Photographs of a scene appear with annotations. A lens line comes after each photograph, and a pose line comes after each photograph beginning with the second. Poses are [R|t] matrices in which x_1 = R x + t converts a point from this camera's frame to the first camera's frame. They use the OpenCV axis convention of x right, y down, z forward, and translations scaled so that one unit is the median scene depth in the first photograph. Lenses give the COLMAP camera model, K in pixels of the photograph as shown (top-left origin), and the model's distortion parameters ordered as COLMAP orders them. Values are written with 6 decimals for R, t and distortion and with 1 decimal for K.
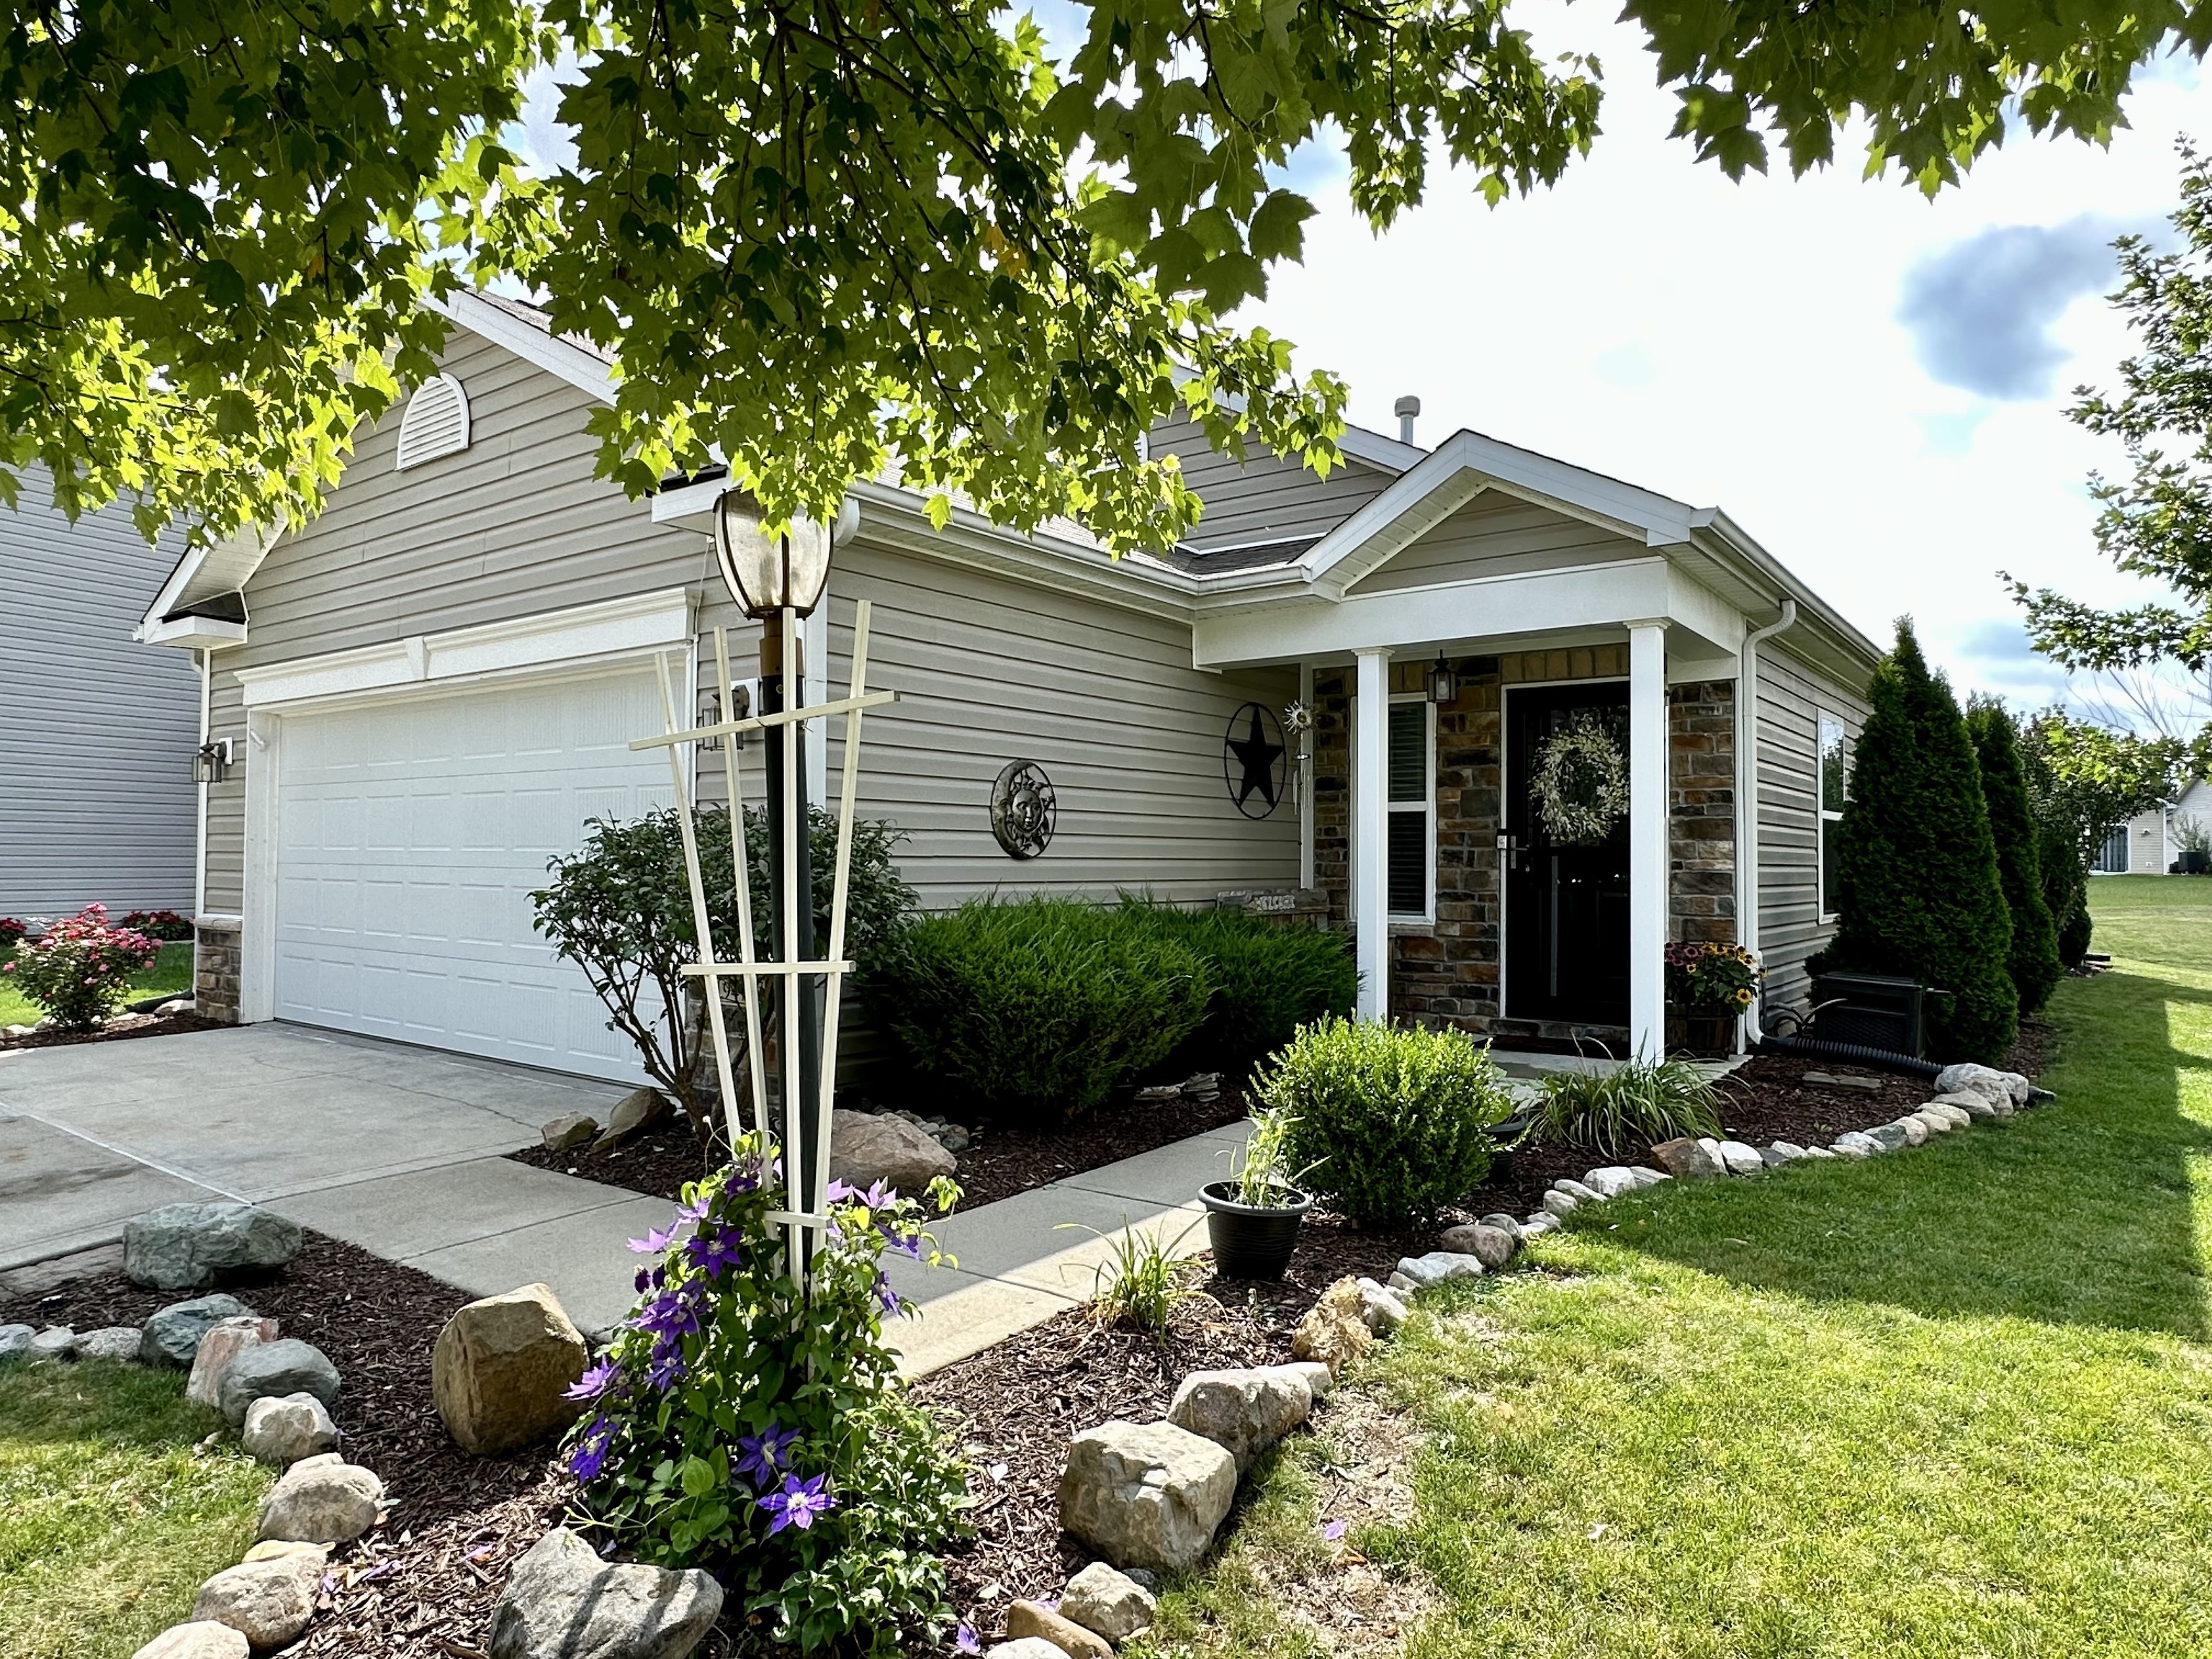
lens RADIAL K [[1377.9, 0, 1113.5], [0, 1377.9, 833.4], [0, 0, 1]] dist [-0.009227, -0.000026]
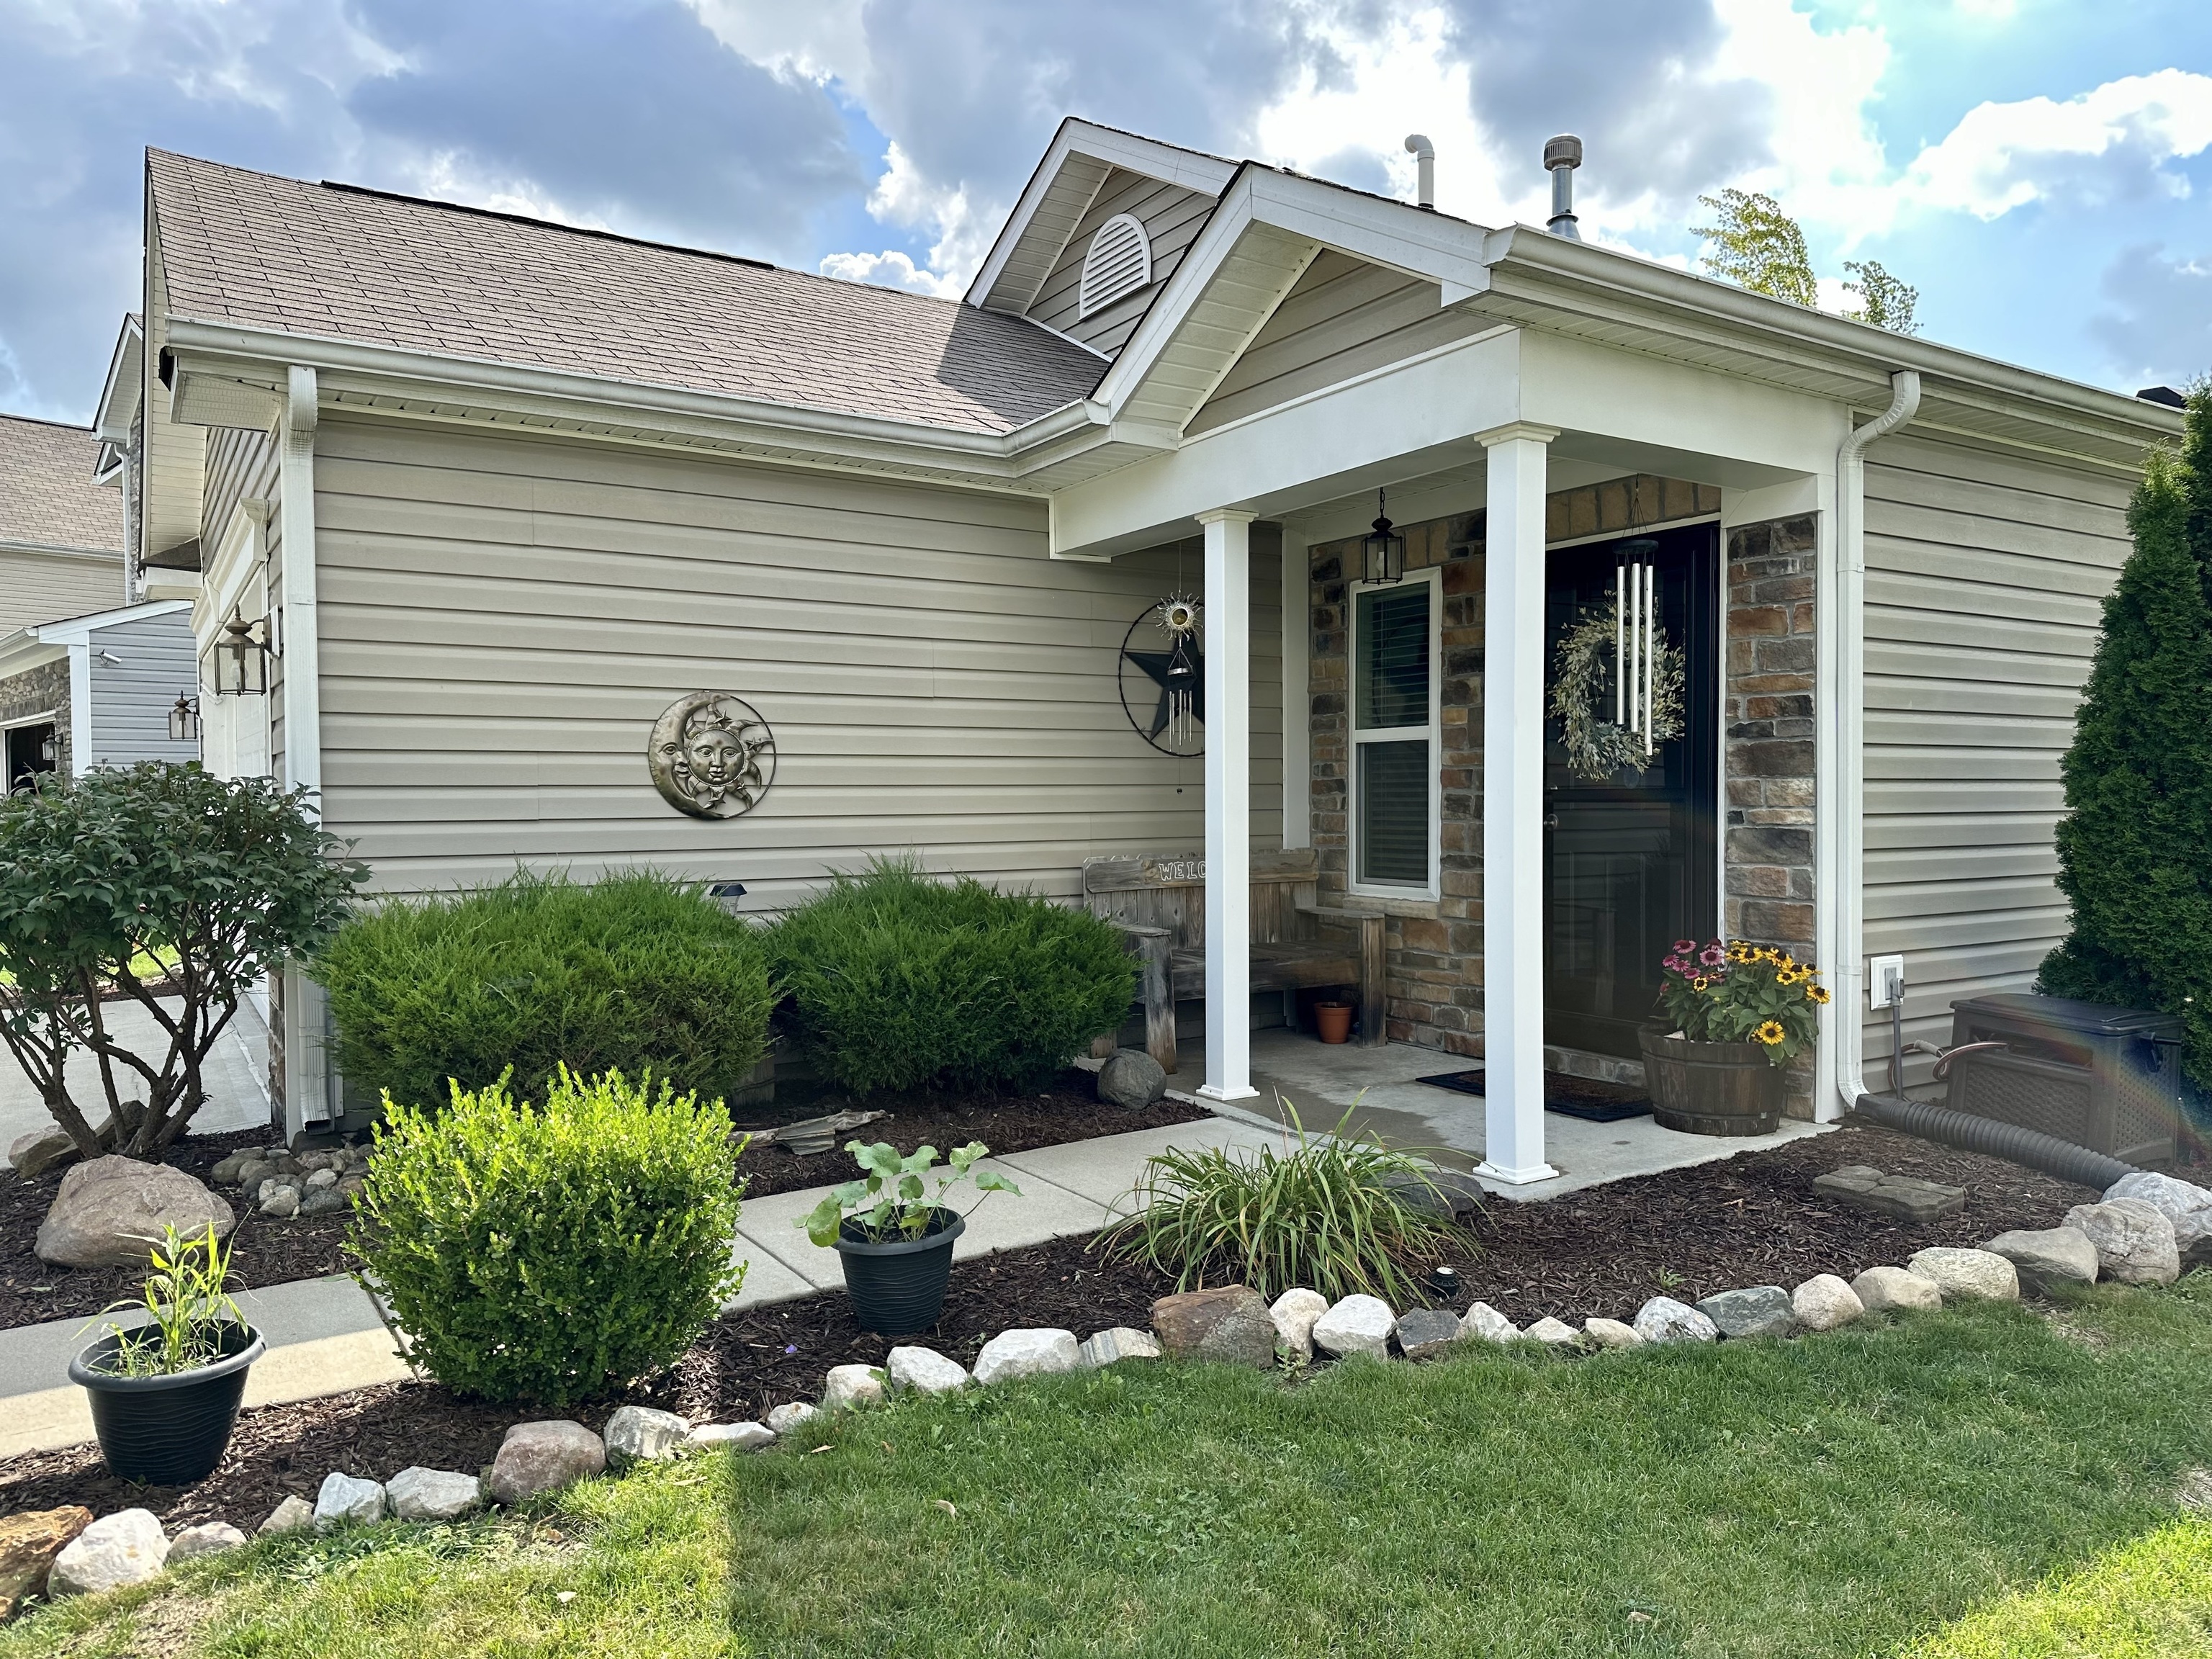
lens RADIAL K [[1535.9, 0, 1100.1], [0, 1535.9, 824.8], [0, 0, 1]] dist [0.025306, -0.004430]
pose [[0.932004, -0.006325, -0.362393, 0.408096], [0.019708, 0.999253, 0.033245, -0.002636], [0.361912, -0.038126, 0.931432, 0.244484]]
